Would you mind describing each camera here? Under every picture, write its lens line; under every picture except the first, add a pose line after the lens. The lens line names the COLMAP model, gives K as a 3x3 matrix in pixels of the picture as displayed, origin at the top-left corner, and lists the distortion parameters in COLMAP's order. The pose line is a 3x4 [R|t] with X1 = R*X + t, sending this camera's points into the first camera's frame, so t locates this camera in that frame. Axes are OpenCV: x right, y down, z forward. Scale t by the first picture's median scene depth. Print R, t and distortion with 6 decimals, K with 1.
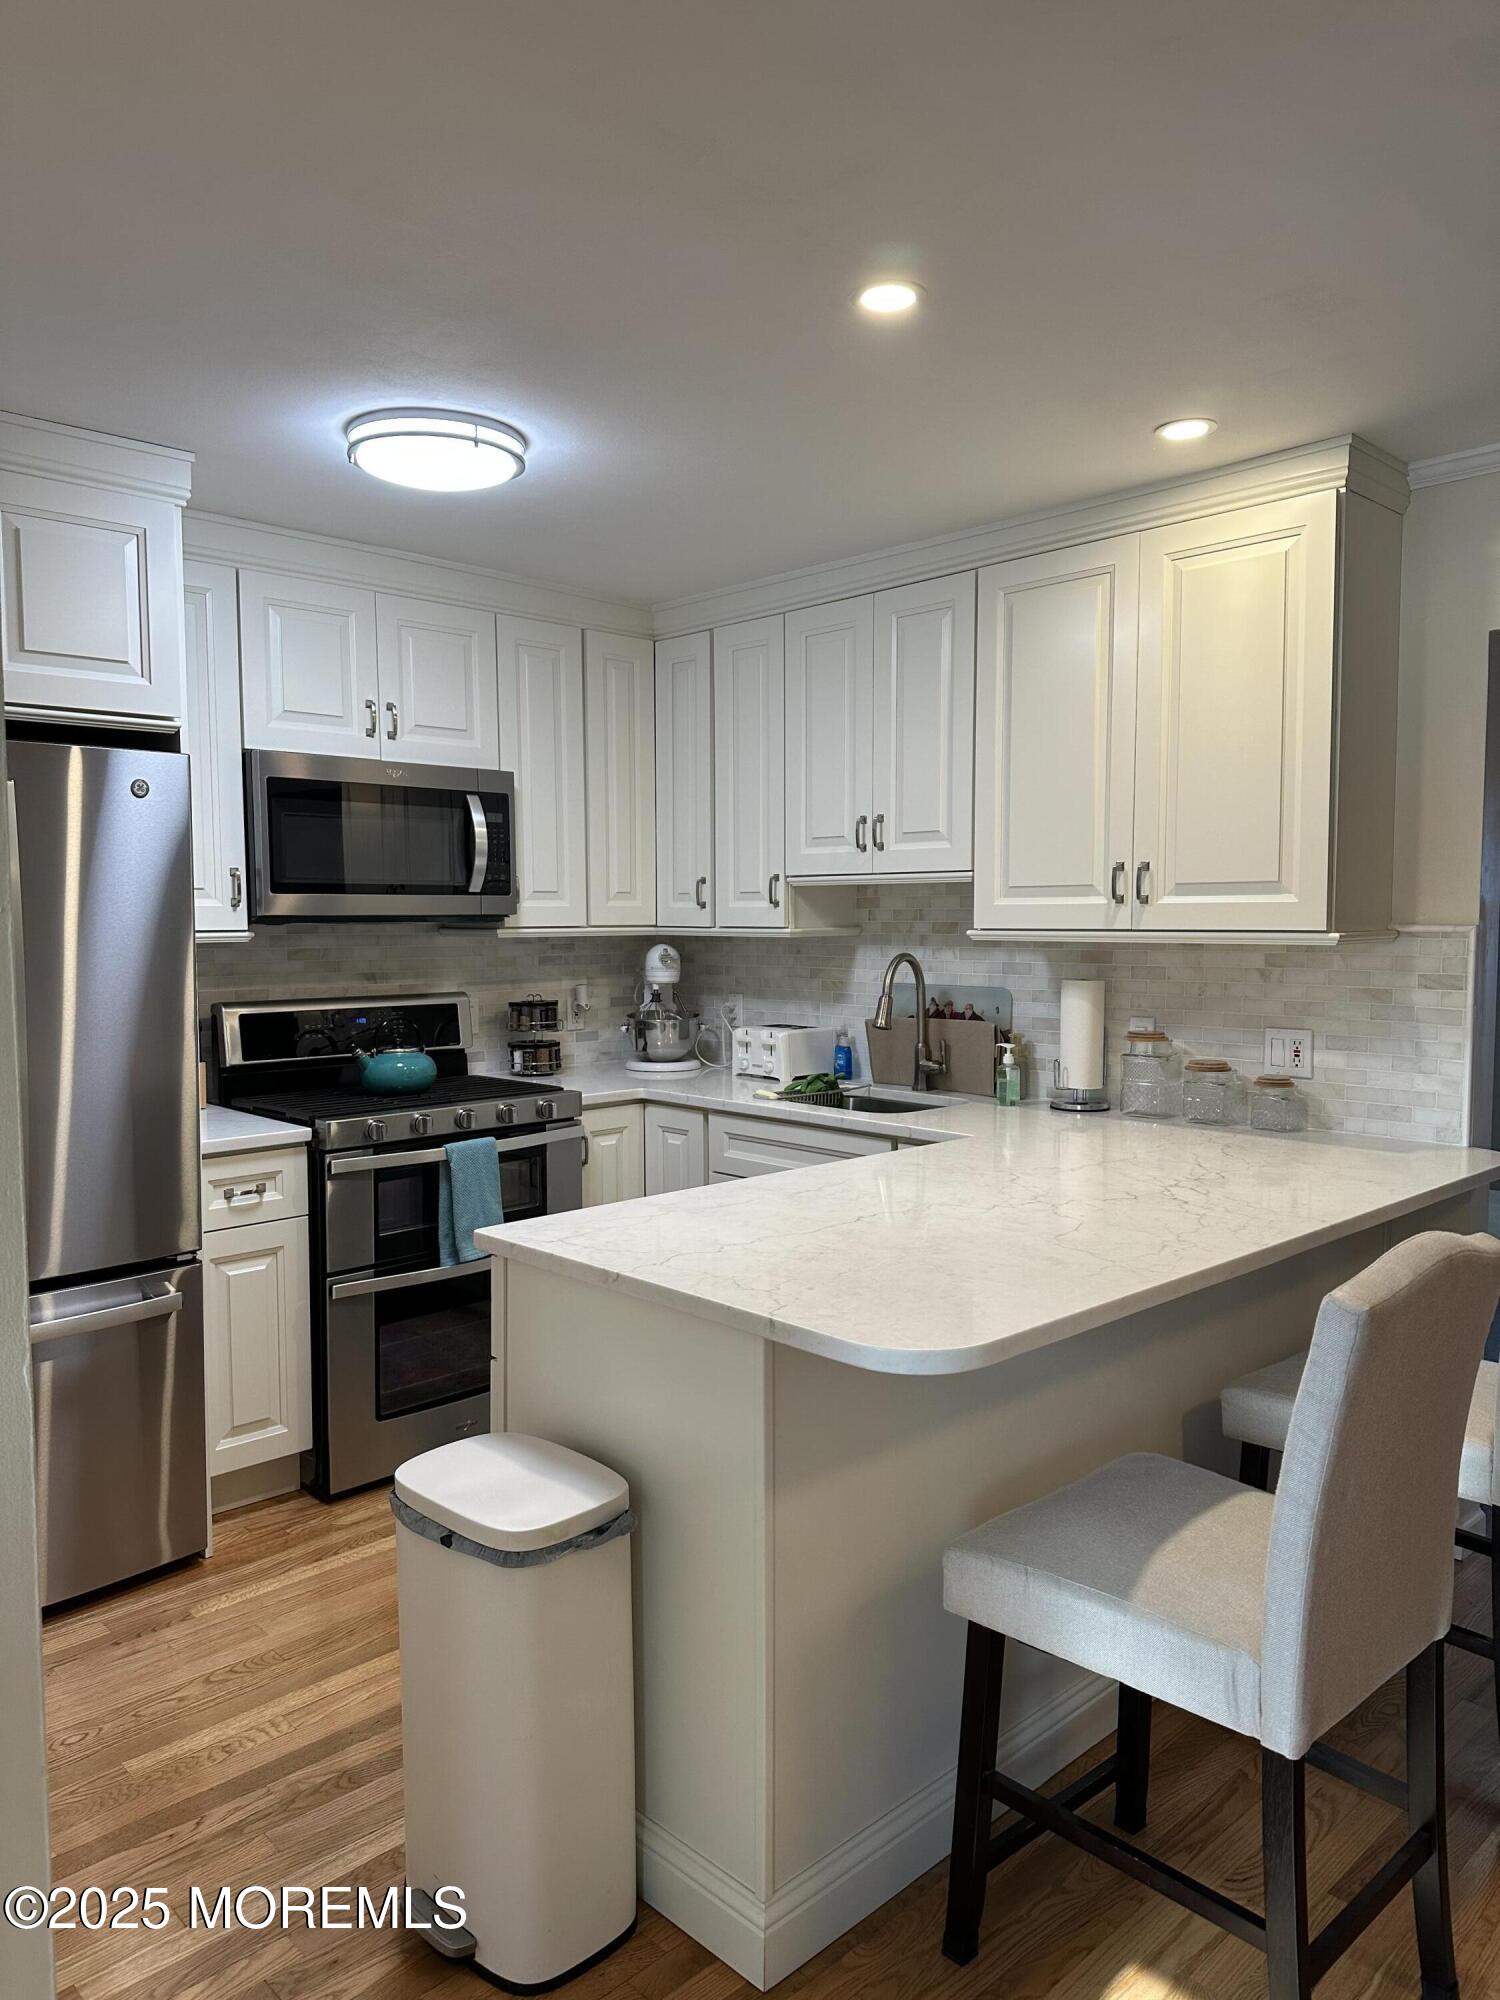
lens RADIAL K [[1431.2, 0, 747.6], [0, 1431.2, 984.6], [0, 0, 1]] dist [0.083917, -0.111805]
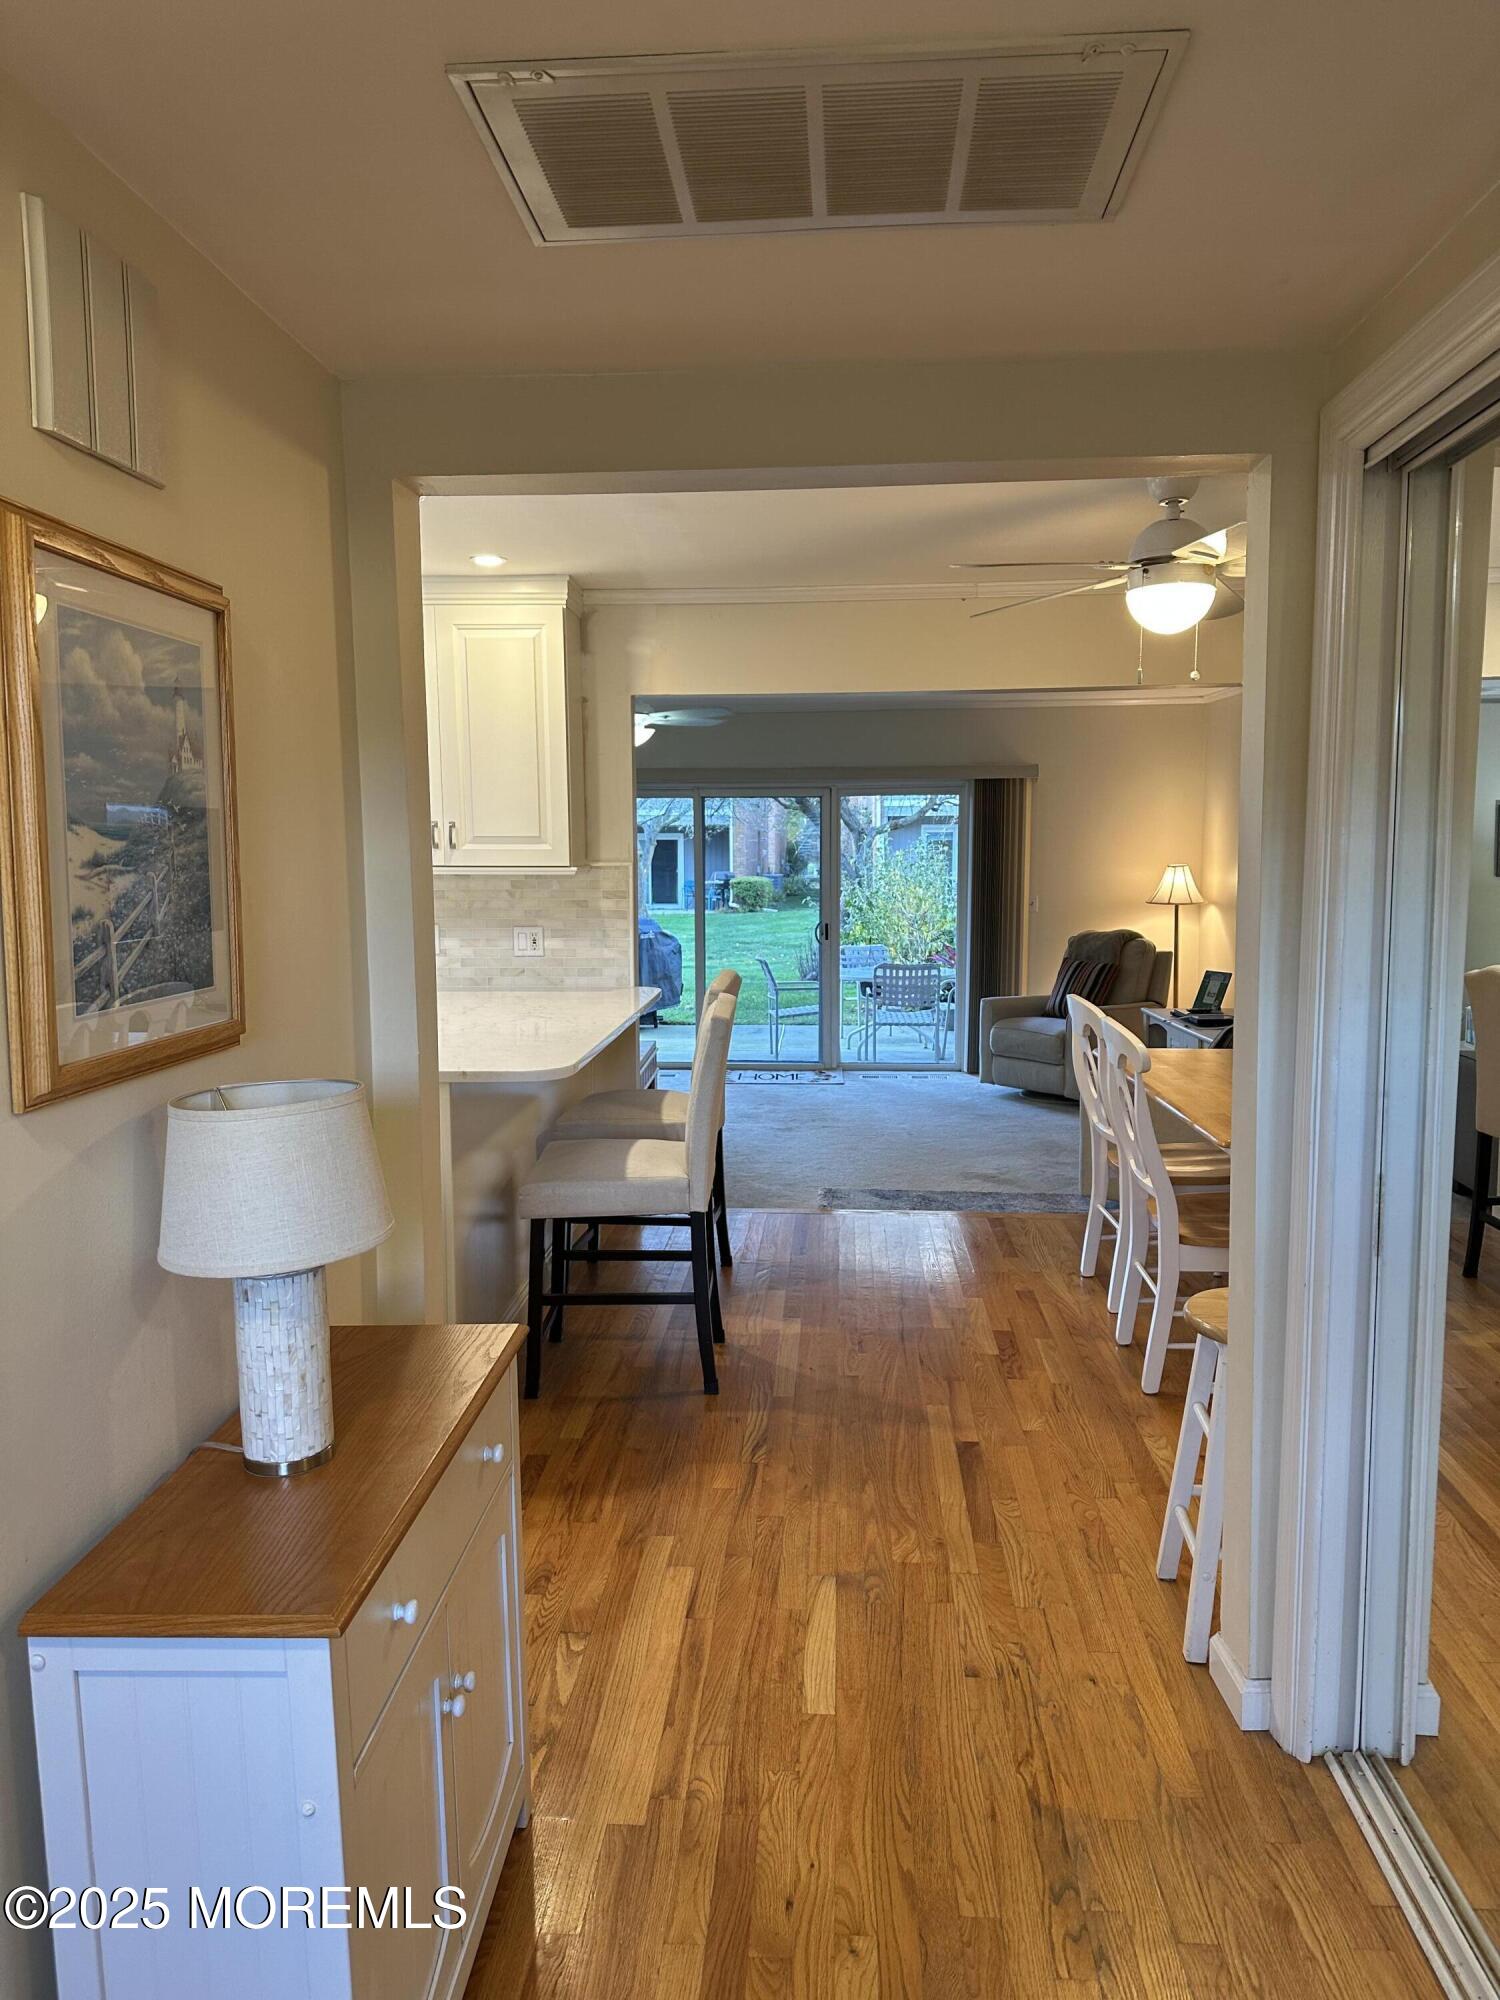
lens RADIAL K [[1431.2, 0, 751.8], [0, 1431.2, 1004.1], [0, 0, 1]] dist [0.083917, -0.111805]
pose [[0.734881, -0.072212, 0.674340, -0.563348], [0.035422, 0.997045, 0.068167, 0.017388], [-0.677270, -0.026209, 0.735267, -0.381220]]
